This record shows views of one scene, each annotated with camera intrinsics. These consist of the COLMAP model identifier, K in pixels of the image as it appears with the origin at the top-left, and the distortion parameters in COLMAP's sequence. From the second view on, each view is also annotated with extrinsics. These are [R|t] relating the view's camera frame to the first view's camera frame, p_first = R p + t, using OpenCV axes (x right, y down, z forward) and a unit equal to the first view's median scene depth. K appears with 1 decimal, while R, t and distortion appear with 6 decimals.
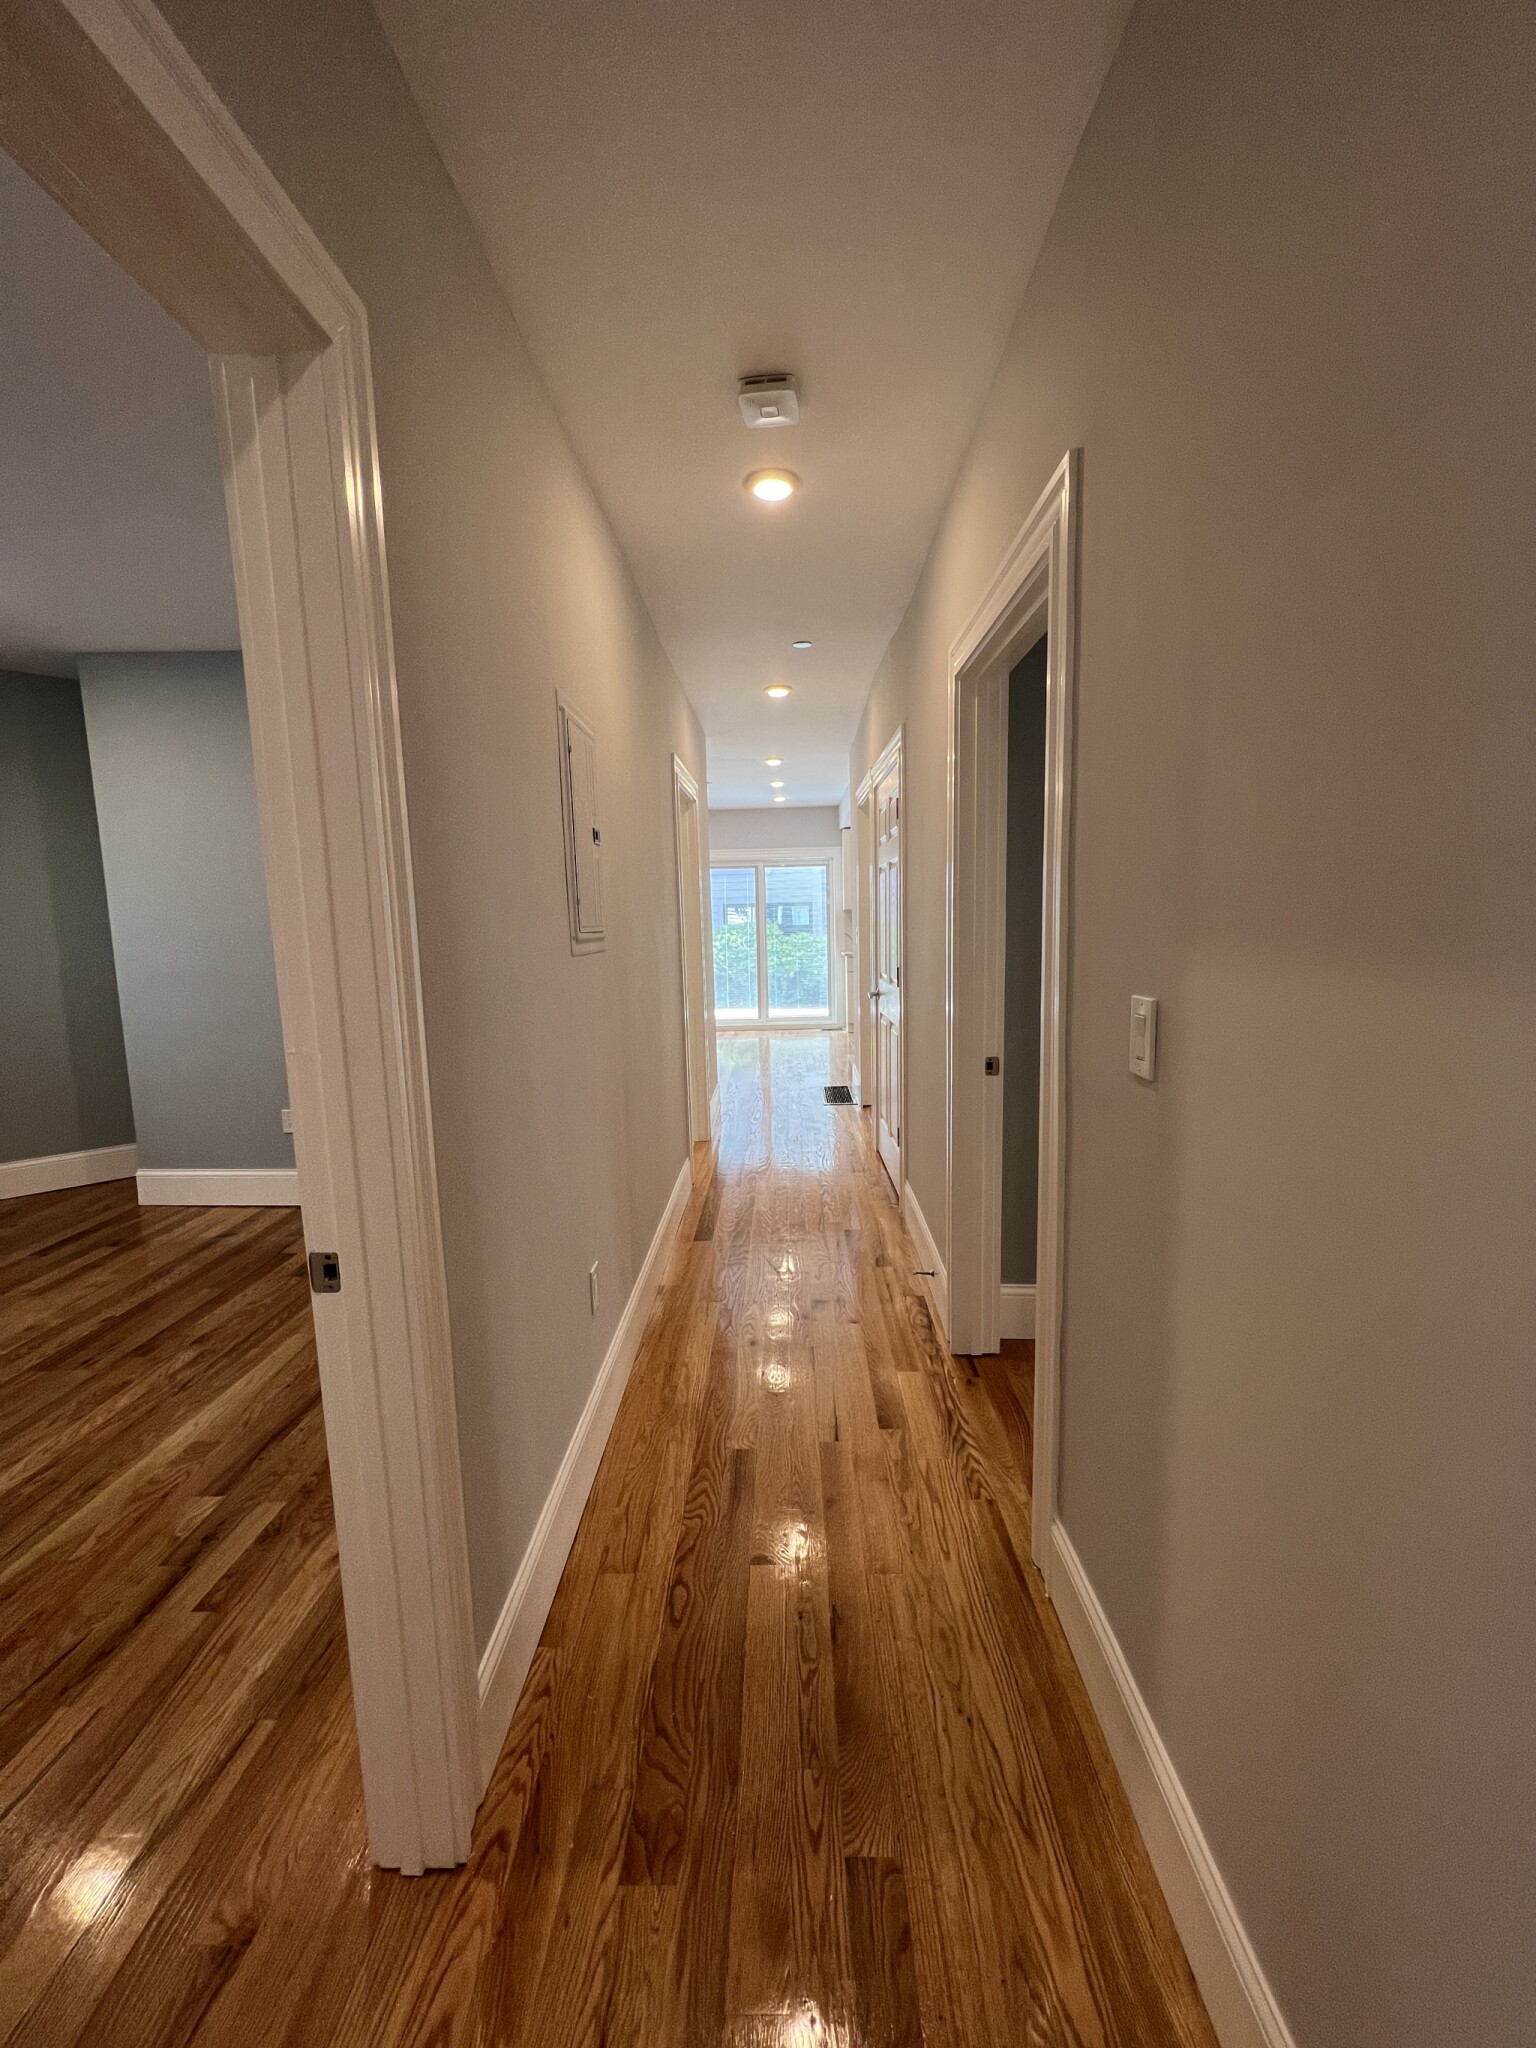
lens RADIAL K [[817.5, 0, 773.3], [0, 817.5, 1027.0], [0, 0, 1]] dist [-0.000968, 0.001055]
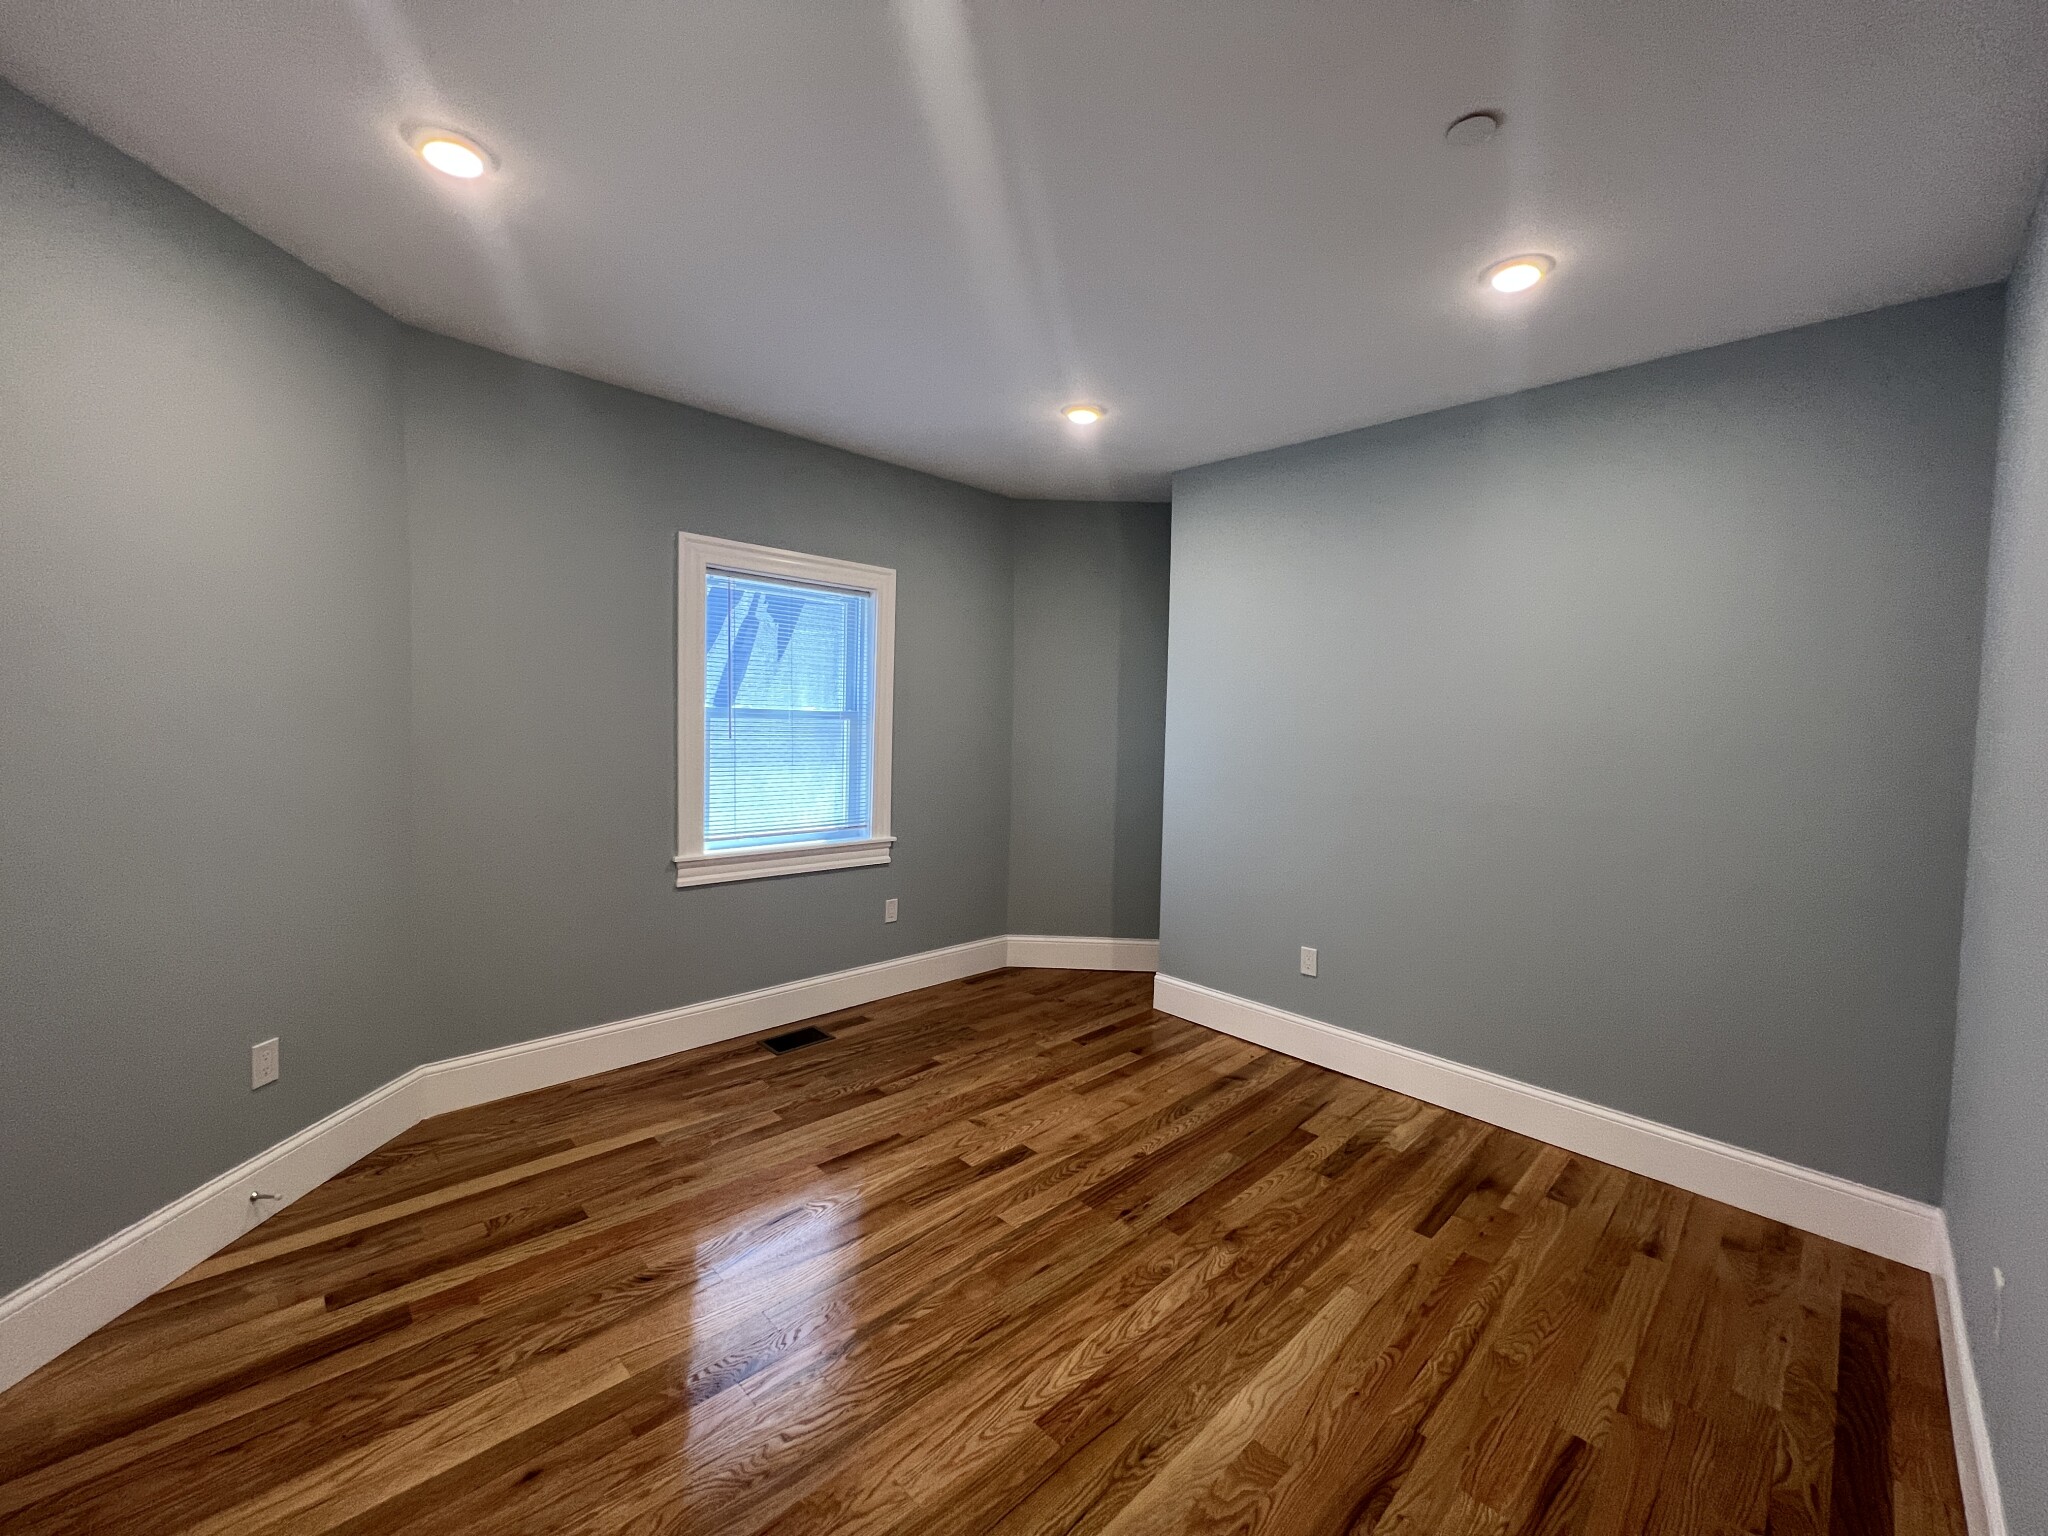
lens RADIAL K [[818.5, 0, 1019.2], [0, 818.5, 762.8], [0, 0, 1]] dist [0.000059, 0.000727]
pose [[0.706148, 0.066515, -0.704933, -0.284066], [-0.127140, 0.991308, -0.033824, -0.034581], [0.696556, 0.113510, 0.708467, 0.195939]]
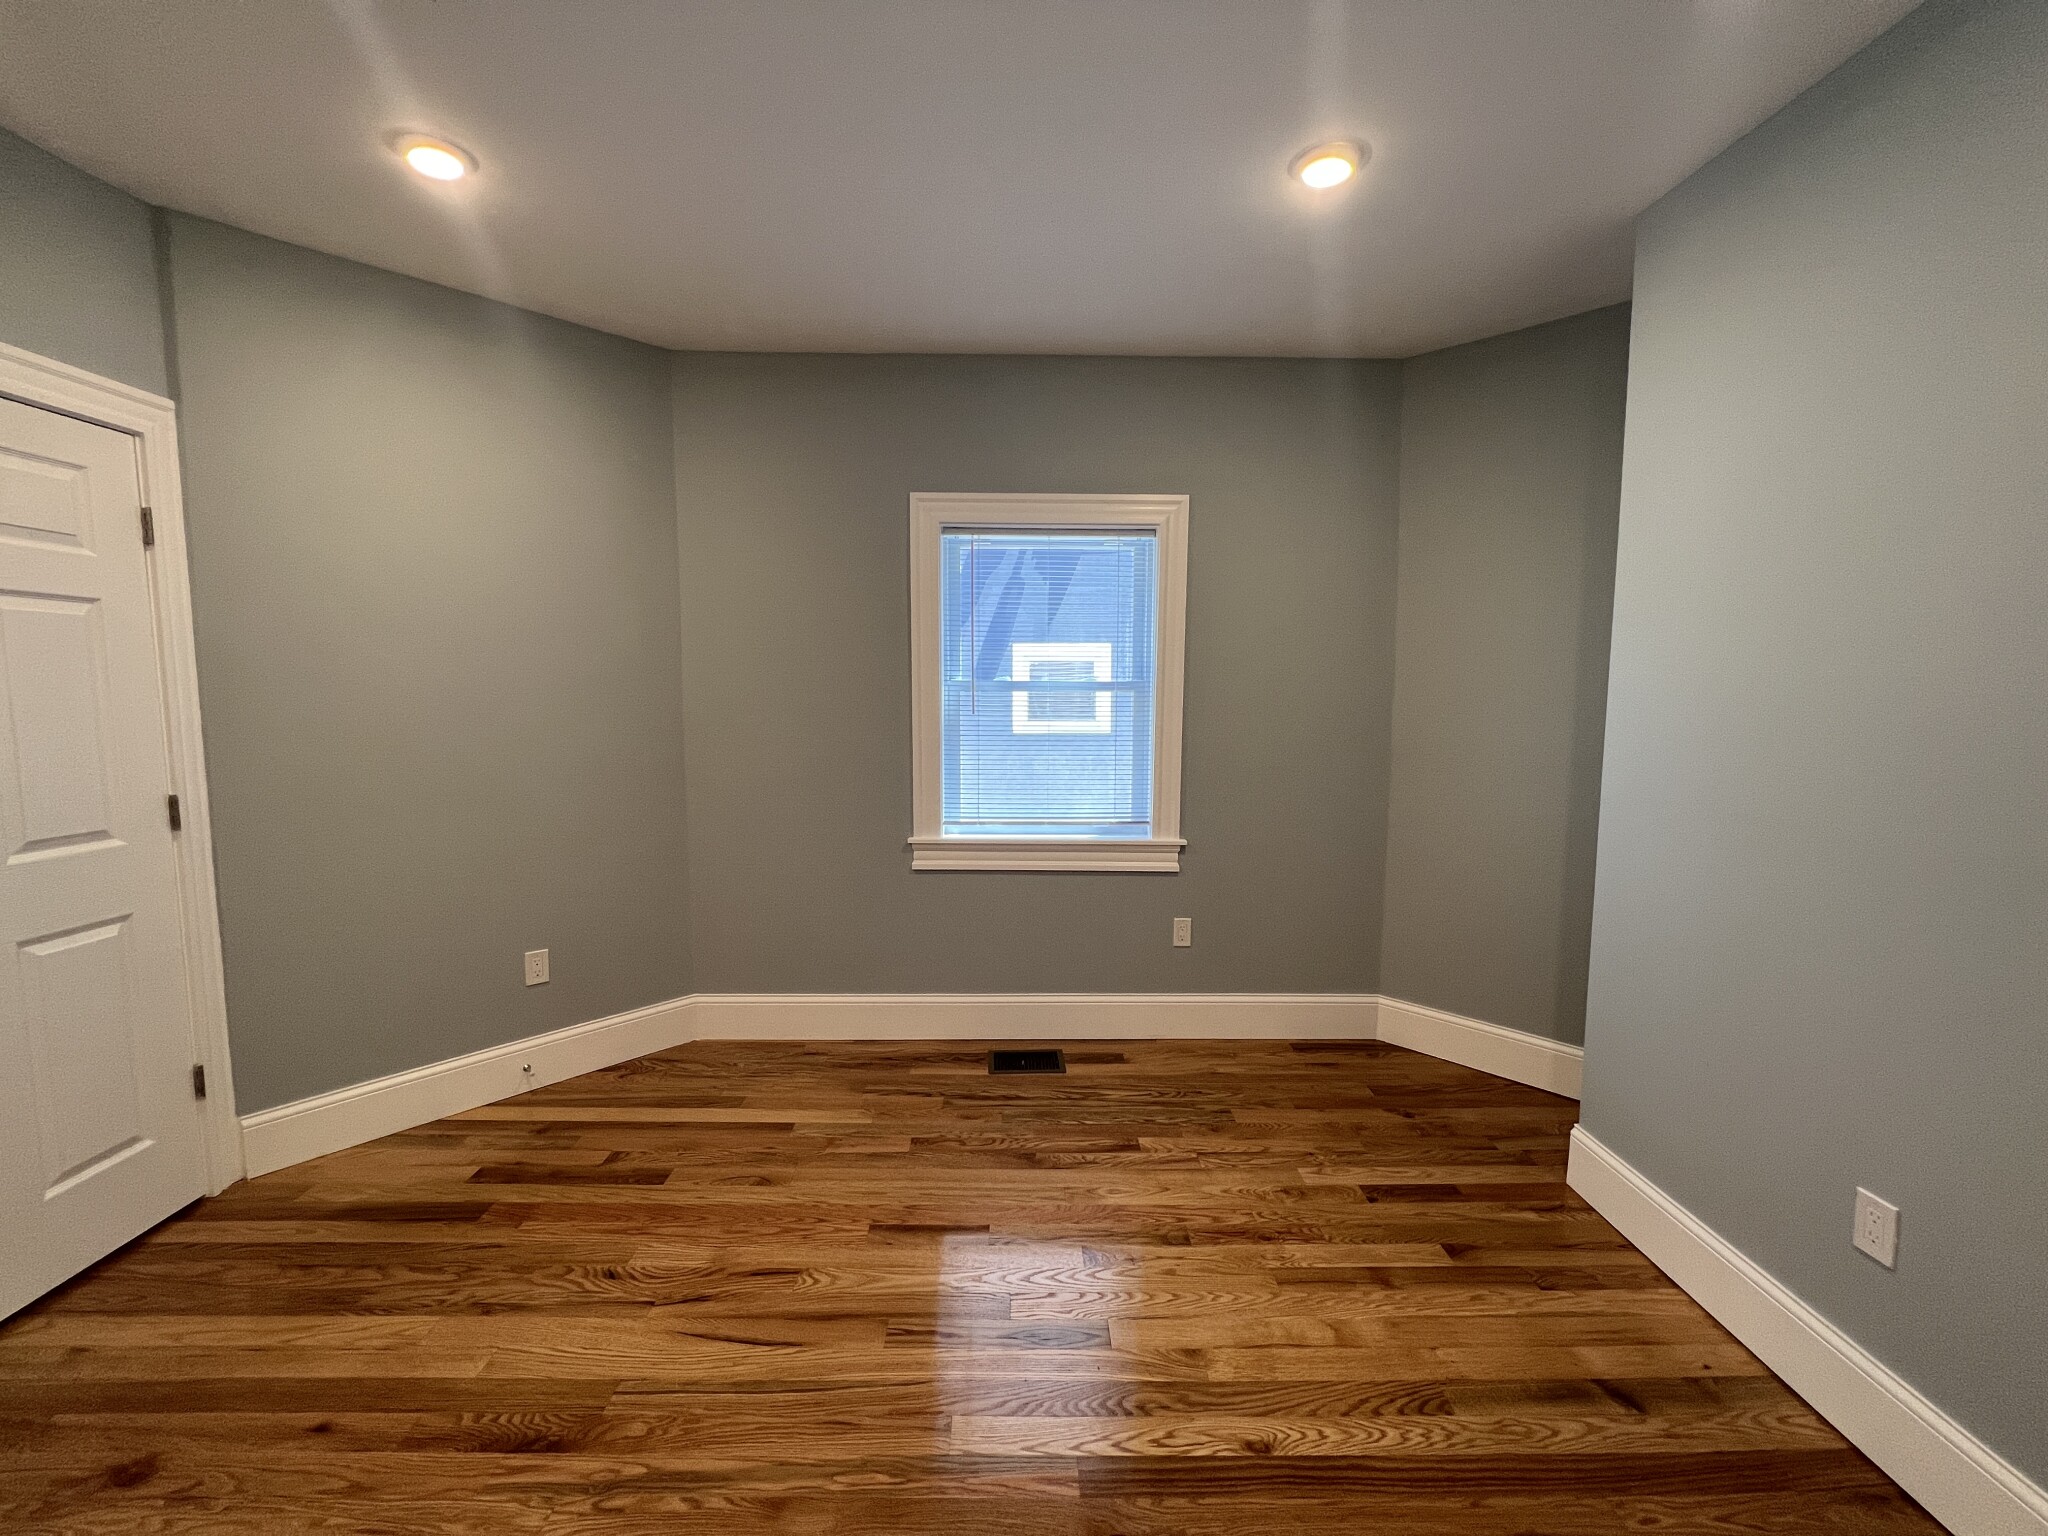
lens RADIAL K [[817.5, 0, 1020.6], [0, 817.5, 763.8], [0, 0, 1]] dist [-0.000968, 0.001055]
pose [[0.030531, 0.105711, -0.993928, -0.338298], [-0.137513, 0.985380, 0.100578, -0.108379], [0.990029, 0.133607, 0.044621, 0.760366]]
